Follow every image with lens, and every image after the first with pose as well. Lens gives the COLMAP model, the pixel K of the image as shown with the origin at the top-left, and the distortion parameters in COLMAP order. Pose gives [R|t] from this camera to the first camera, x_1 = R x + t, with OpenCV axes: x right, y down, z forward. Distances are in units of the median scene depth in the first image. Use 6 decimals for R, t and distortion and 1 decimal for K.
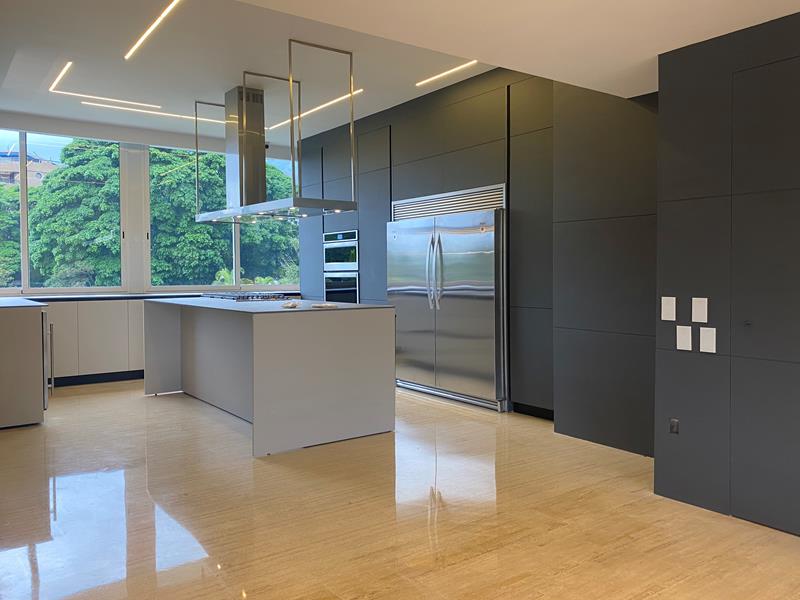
lens RADIAL K [[610.6, 0, 400.0], [0, 610.6, 300.0], [0, 0, 1]] dist [0.062846, -0.000030]
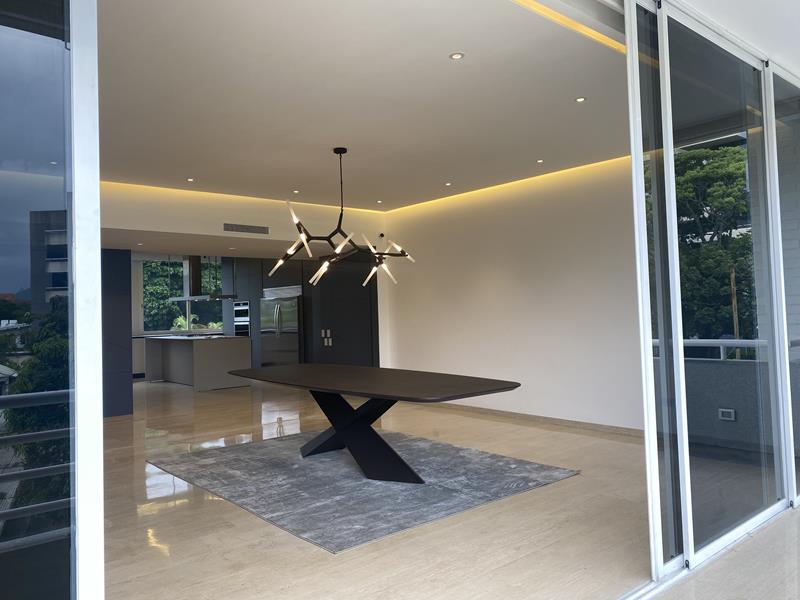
lens RADIAL K [[610.6, 0, 400.0], [0, 610.6, 300.0], [0, 0, 1]] dist [0.062846, -0.000030]
pose [[0.997639, -0.023193, 0.064638, 0.299774], [0.027362, 0.997550, -0.064378, 0.027156], [-0.062987, 0.065995, 0.995830, -1.070535]]
